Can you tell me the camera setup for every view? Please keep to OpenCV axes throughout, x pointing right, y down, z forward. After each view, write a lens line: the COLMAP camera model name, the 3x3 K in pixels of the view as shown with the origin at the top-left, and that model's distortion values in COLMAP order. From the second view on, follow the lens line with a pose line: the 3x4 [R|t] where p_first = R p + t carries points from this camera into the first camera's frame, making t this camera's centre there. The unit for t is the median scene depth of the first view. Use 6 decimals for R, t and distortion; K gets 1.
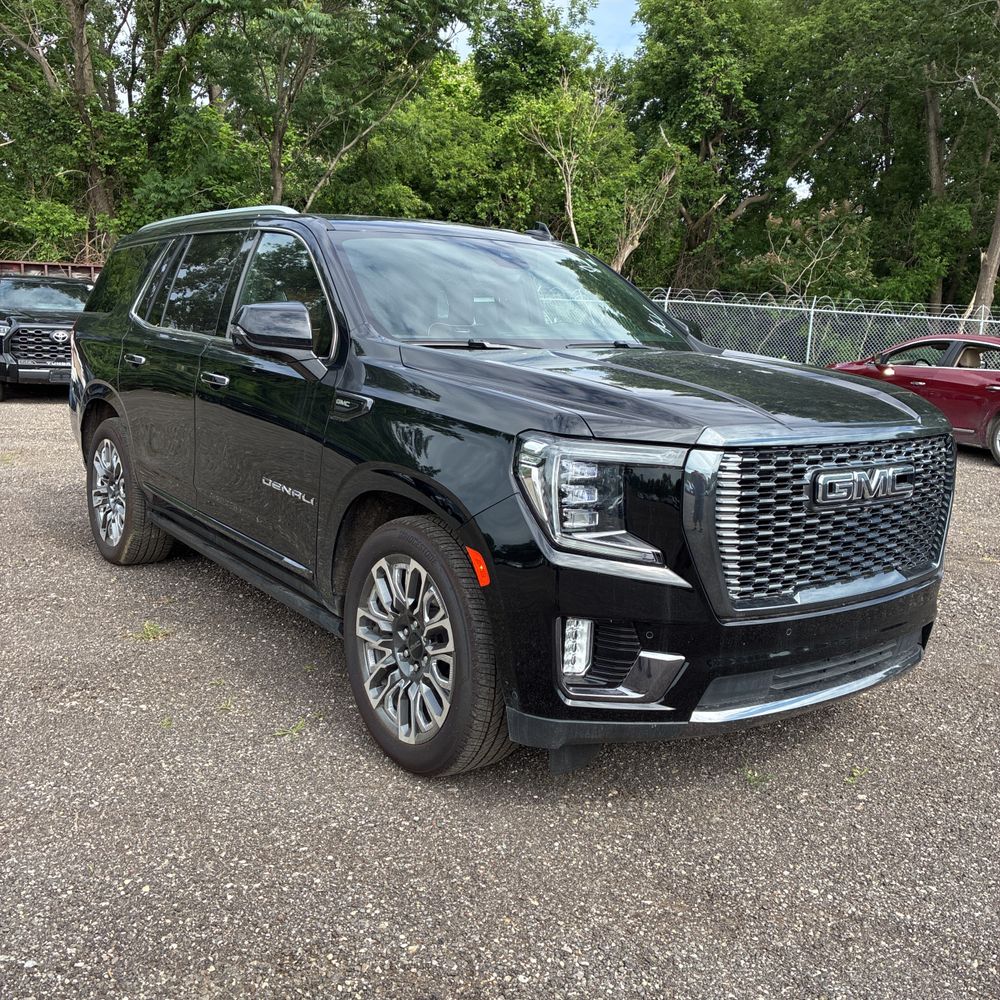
lens RADIAL K [[1010.0, 0, 495.6], [0, 1010.0, 494.0], [0, 0, 1]] dist [0.020490, 0.000000]
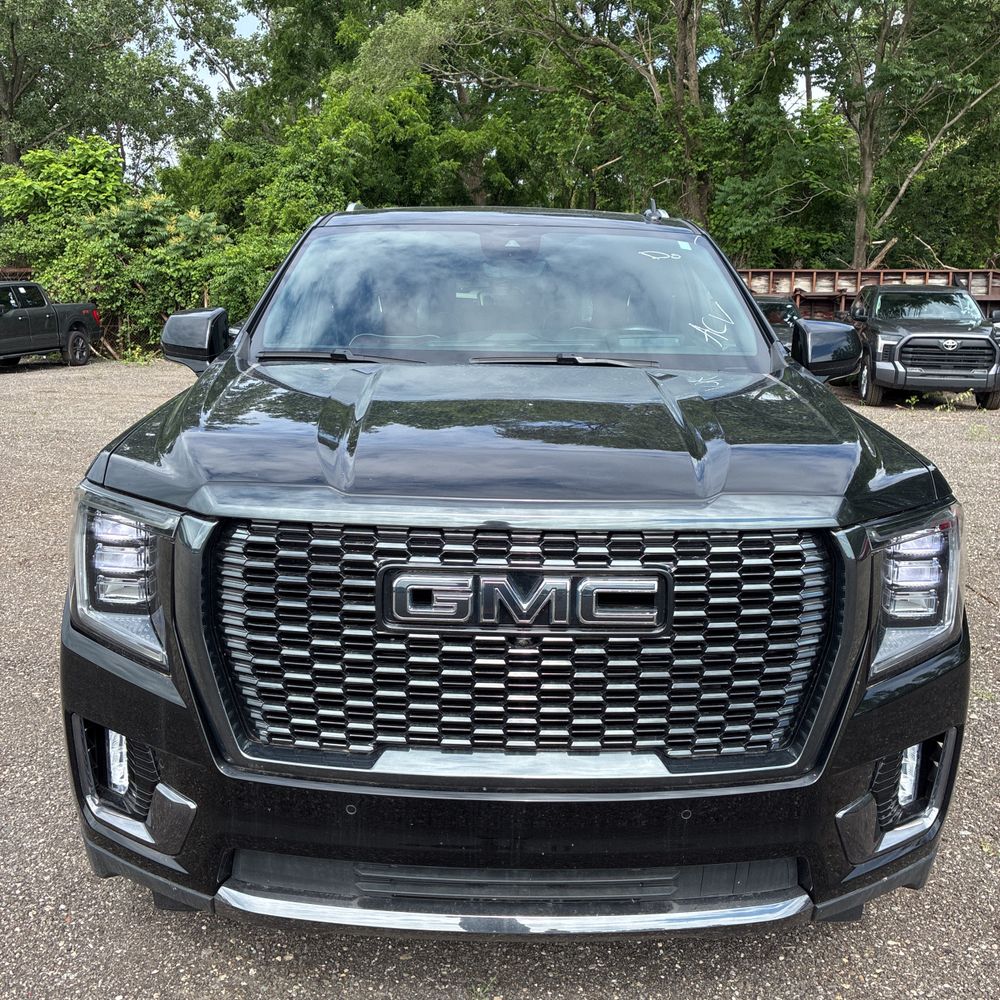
lens RADIAL K [[1010.0, 0, 503.8], [0, 1010.0, 494.4], [0, 0, 1]] dist [0.020490, 0.000000]
pose [[0.806352, 0.089540, -0.584619, 0.639416], [-0.089179, 0.995579, 0.029481, -0.080735], [0.584674, 0.028364, 0.810773, 0.461597]]
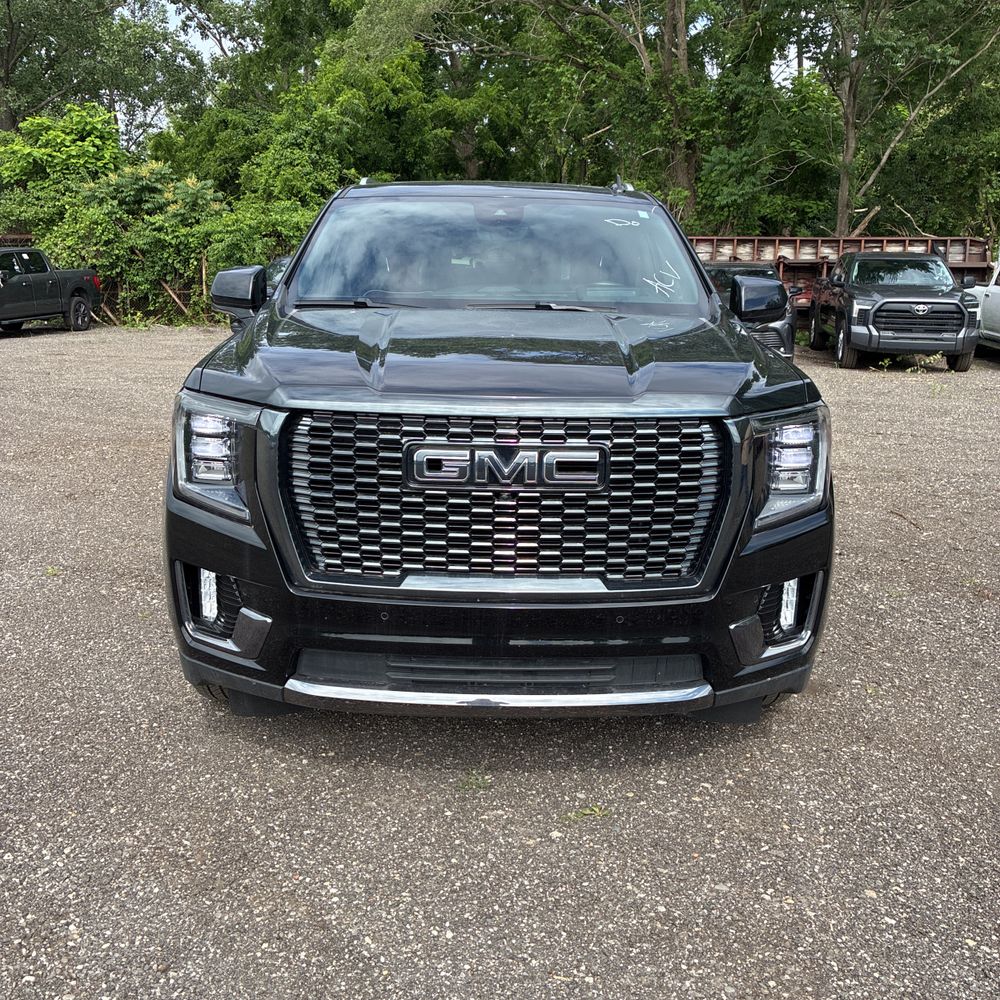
lens RADIAL K [[1010.0, 0, 500.9], [0, 1010.0, 495.1], [0, 0, 1]] dist [0.020490, 0.000000]
pose [[0.809013, 0.107492, -0.577879, 0.783004], [-0.089499, 0.994200, 0.059637, -0.033006], [0.580937, 0.003473, 0.813941, 0.276940]]
